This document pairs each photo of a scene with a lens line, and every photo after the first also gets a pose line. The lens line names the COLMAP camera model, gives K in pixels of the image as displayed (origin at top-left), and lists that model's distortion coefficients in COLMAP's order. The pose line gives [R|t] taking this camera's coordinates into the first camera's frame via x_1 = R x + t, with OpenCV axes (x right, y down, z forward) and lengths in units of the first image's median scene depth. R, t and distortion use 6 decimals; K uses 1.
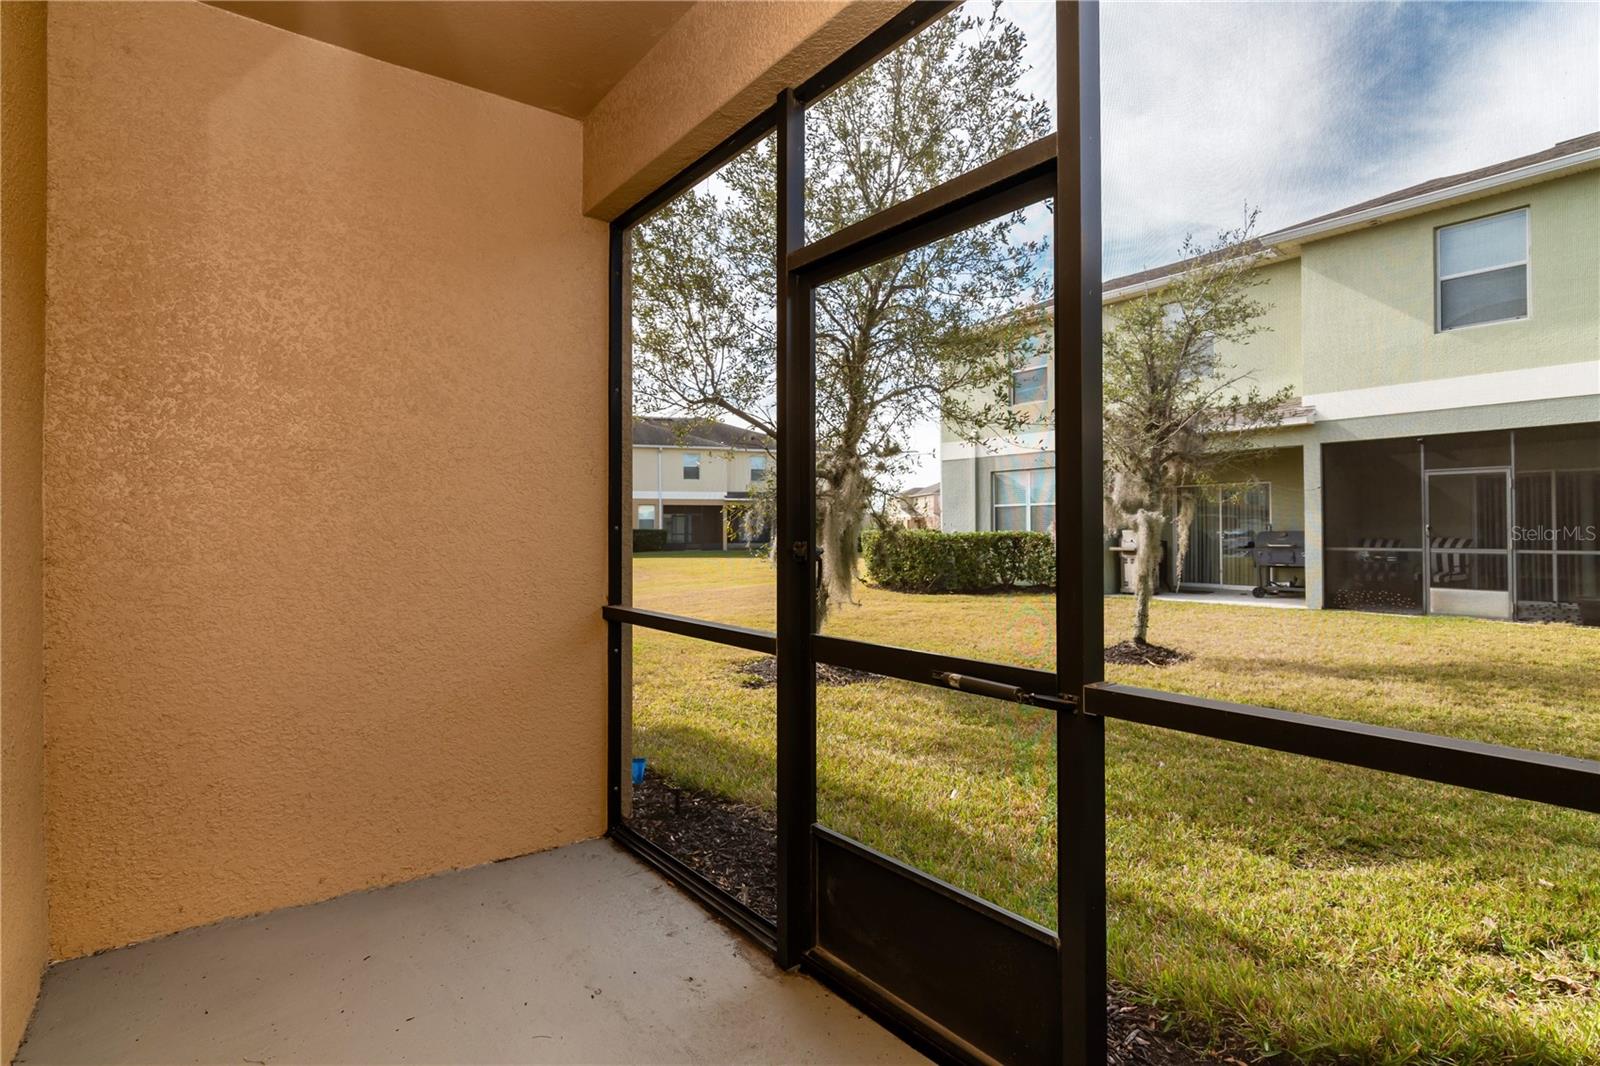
lens RADIAL K [[782.1, 0, 800.0], [0, 782.1, 533.0], [0, 0, 1]] dist [0.024596, -0.000260]
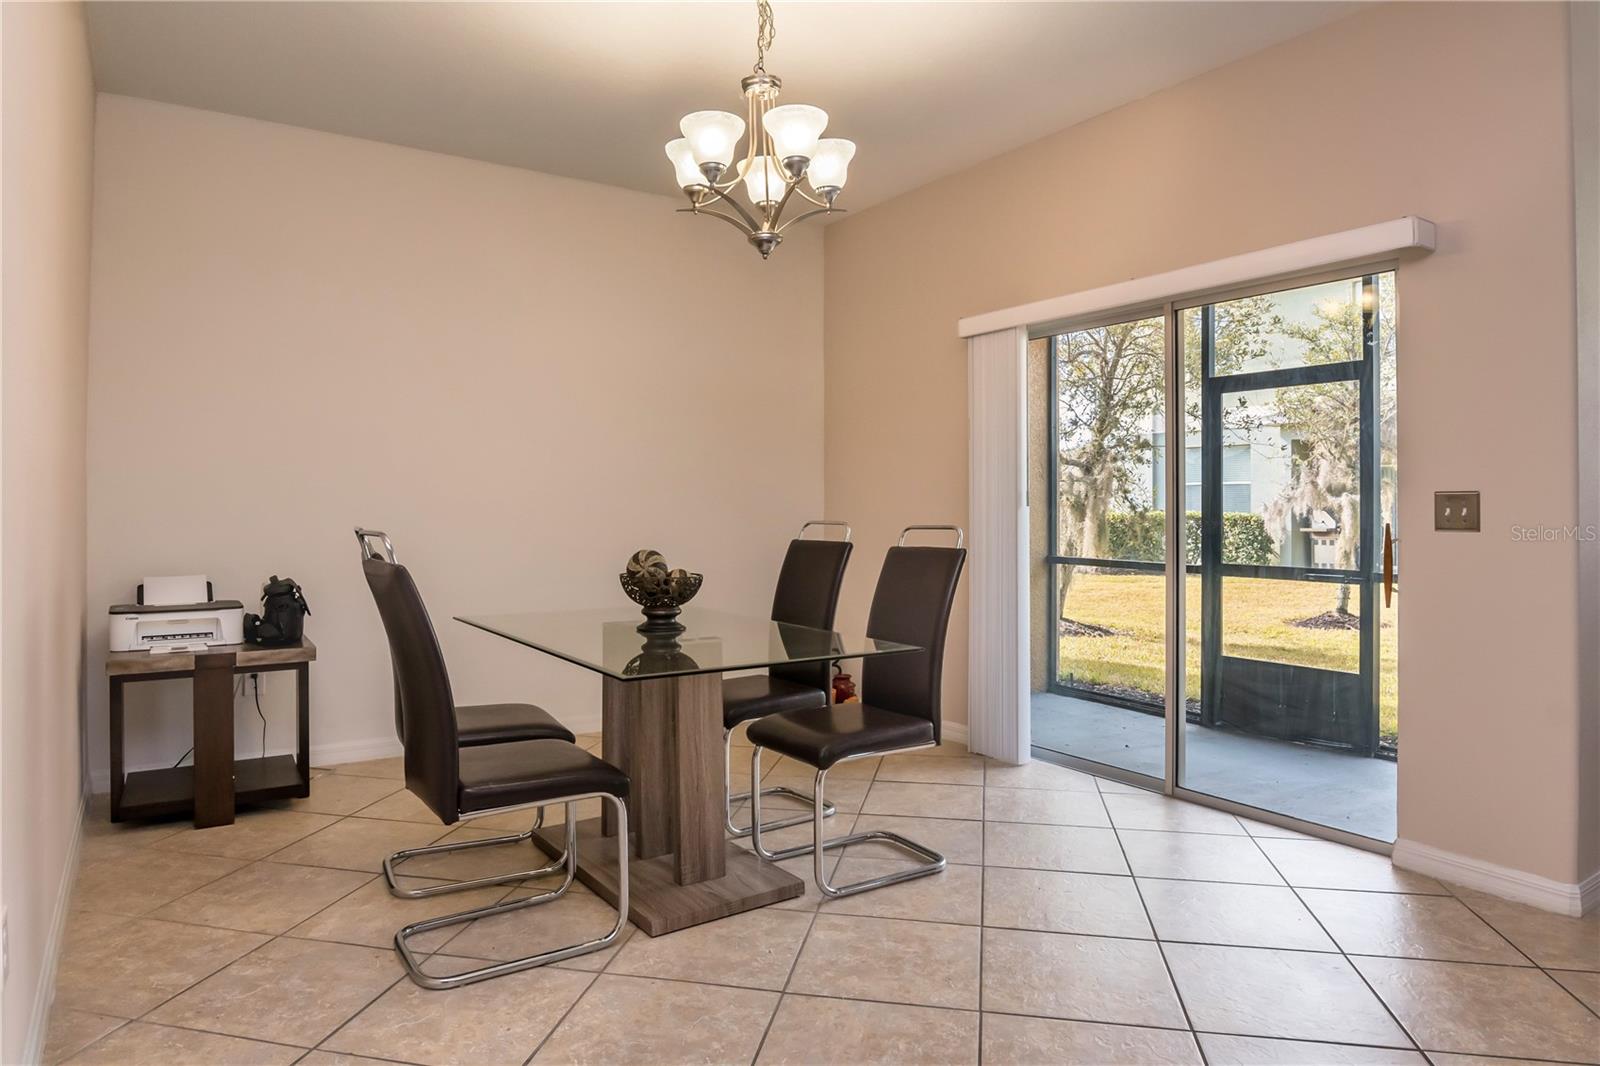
lens RADIAL K [[980.2, 0, 799.9], [0, 980.2, 510.3], [0, 0, 1]] dist [-0.002735, -0.000602]
pose [[0.997685, 0.006158, -0.067719, -0.239450], [-0.006156, 0.999981, 0.000239, -0.000929], [0.067720, 0.000179, 0.997704, -0.431464]]
